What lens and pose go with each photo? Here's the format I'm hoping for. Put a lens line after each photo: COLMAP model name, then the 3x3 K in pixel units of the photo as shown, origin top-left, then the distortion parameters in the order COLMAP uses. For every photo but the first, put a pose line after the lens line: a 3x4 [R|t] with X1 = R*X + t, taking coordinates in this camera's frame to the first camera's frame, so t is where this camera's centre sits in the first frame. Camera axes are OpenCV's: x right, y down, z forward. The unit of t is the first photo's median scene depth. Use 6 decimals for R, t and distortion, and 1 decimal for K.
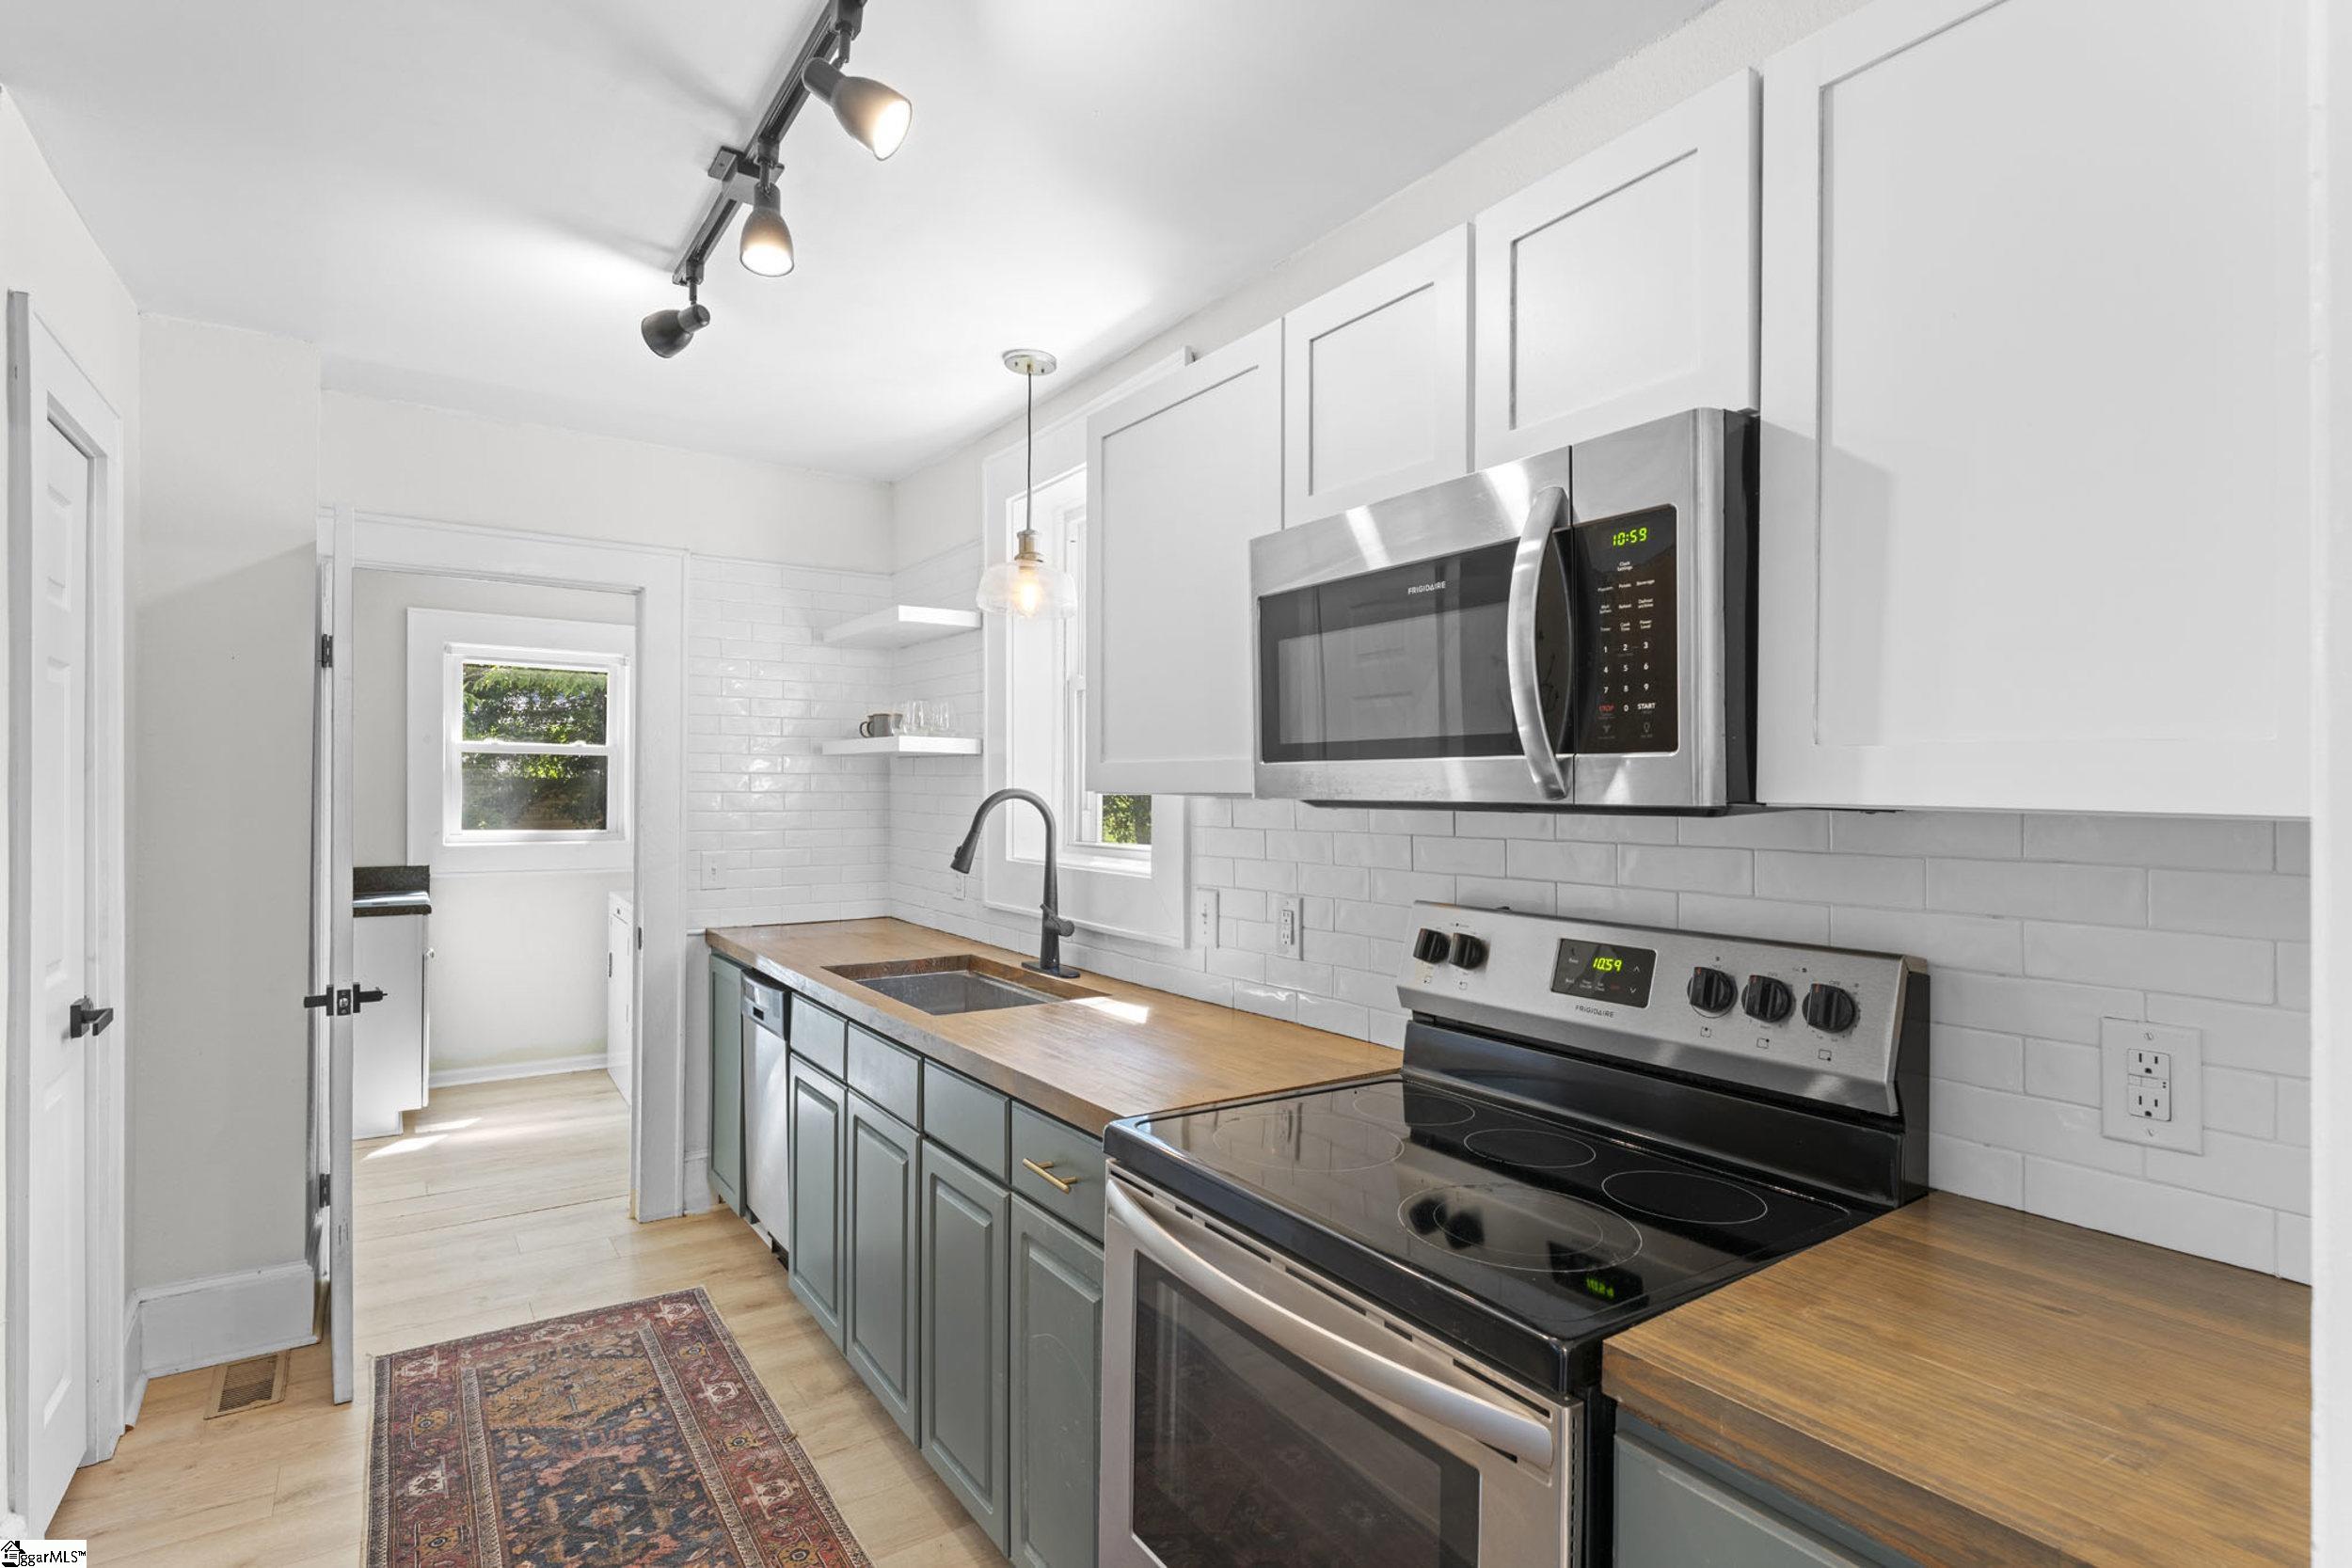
lens RADIAL K [[1146.4, 0, 1183.7], [0, 1146.4, 790.0], [0, 0, 1]] dist [-0.000326, -0.001031]
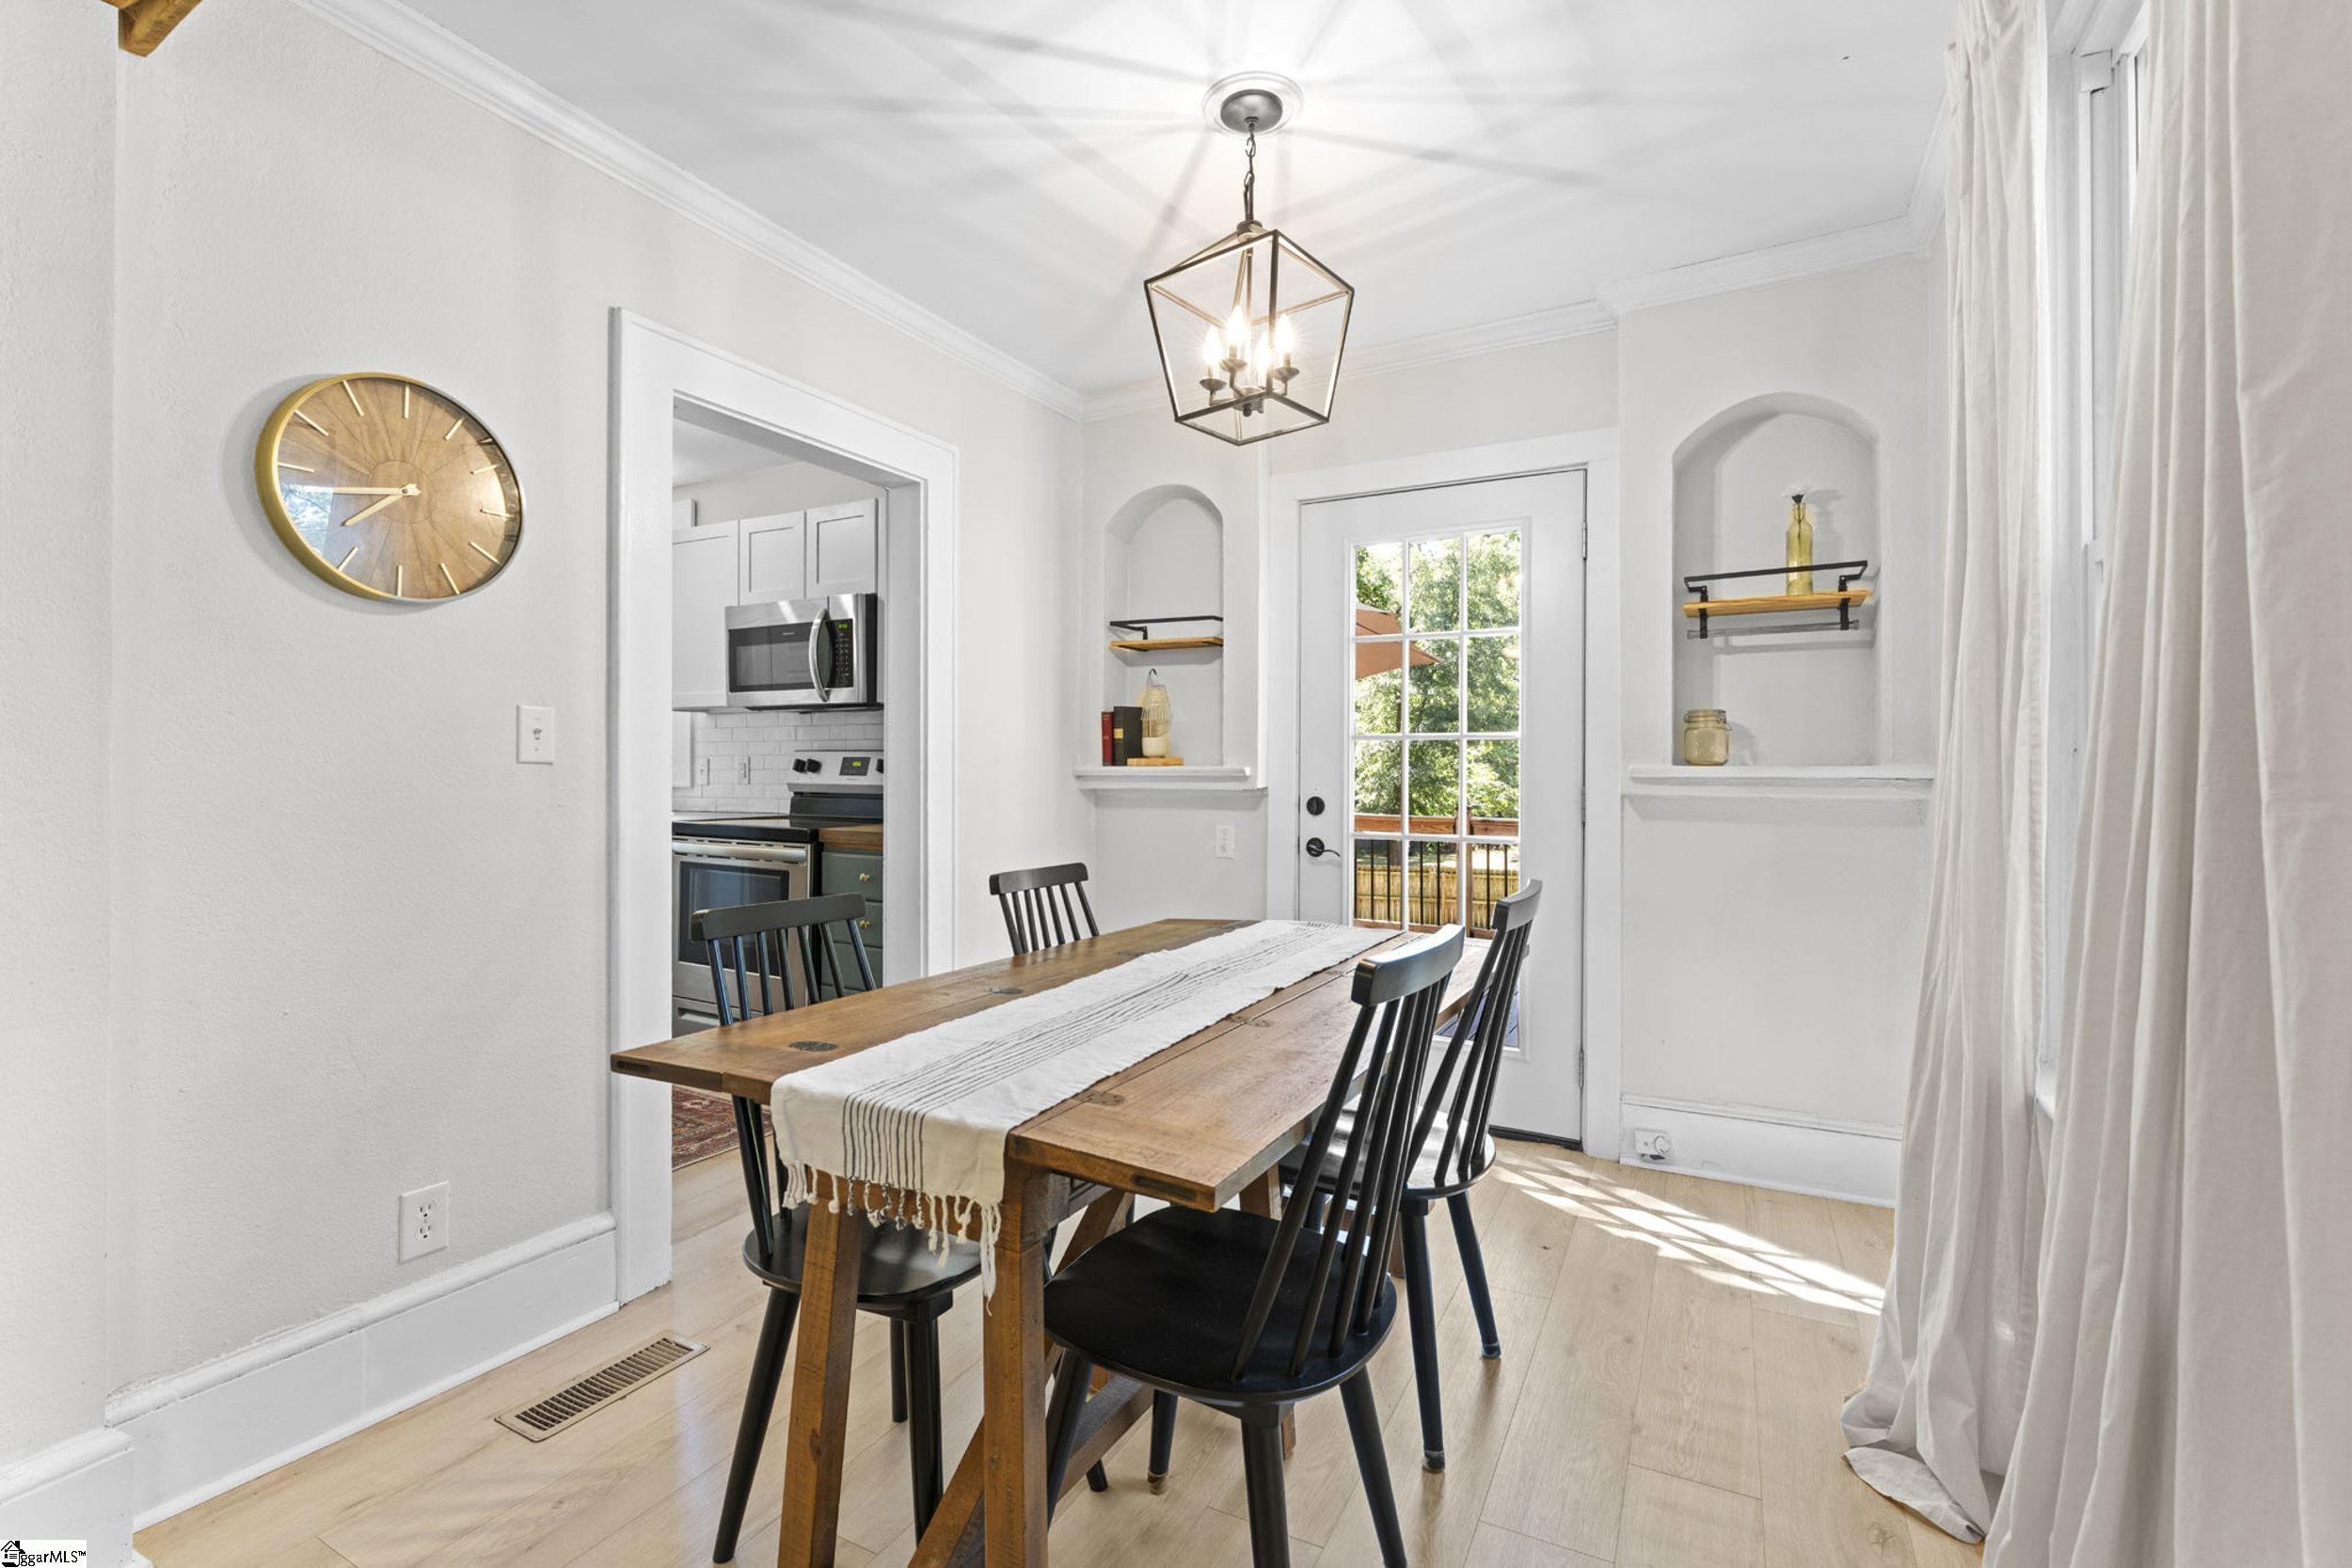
lens RADIAL K [[1042.8, 0, 1165.9], [0, 1042.8, 774.3], [0, 0, 1]] dist [-0.001737, 0.000104]
pose [[0.896551, 0.000093, 0.442941, -0.097285], [-0.003456, 0.999971, 0.006786, 0.148423], [-0.442928, -0.007615, 0.896525, -1.634539]]
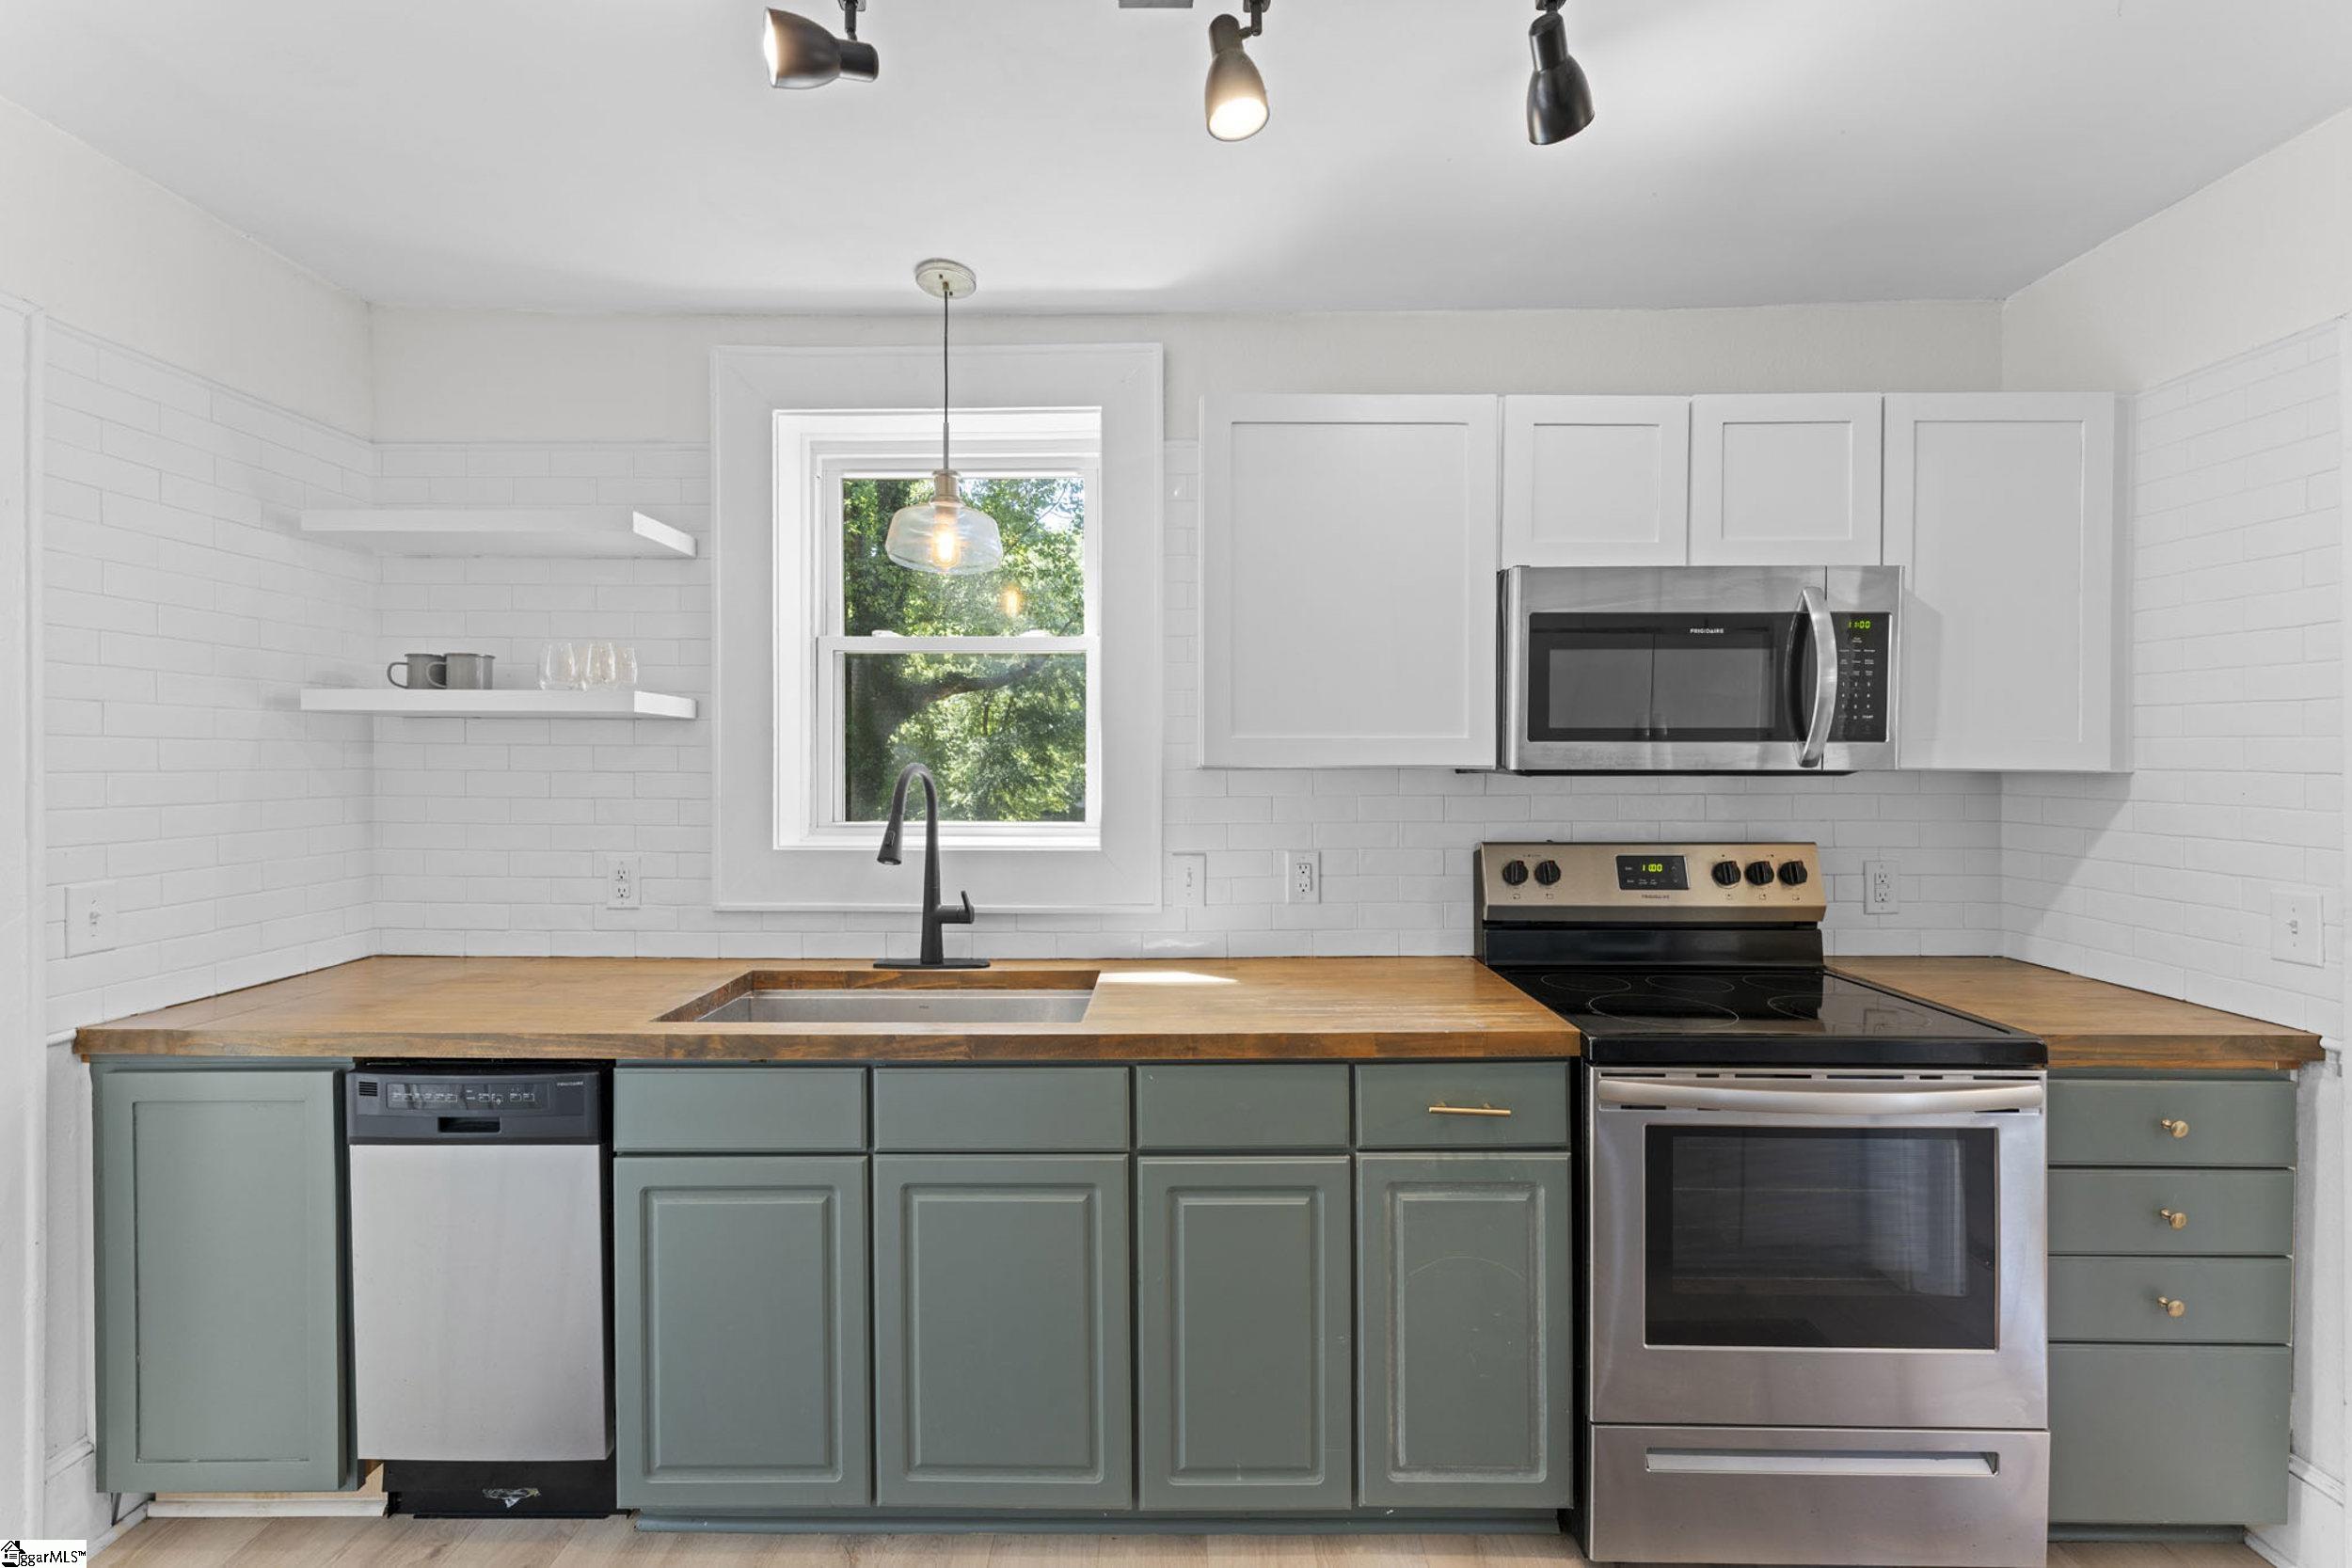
lens RADIAL K [[947.1, 0, 1182.0], [0, 947.1, 768.1], [0, 0, 1]] dist [0.000813, -0.000560]
pose [[0.574513, -0.009927, 0.818435, -1.060660], [0.003249, 0.999946, 0.009848, -0.005939], [-0.818489, -0.002998, 0.574514, 0.723971]]
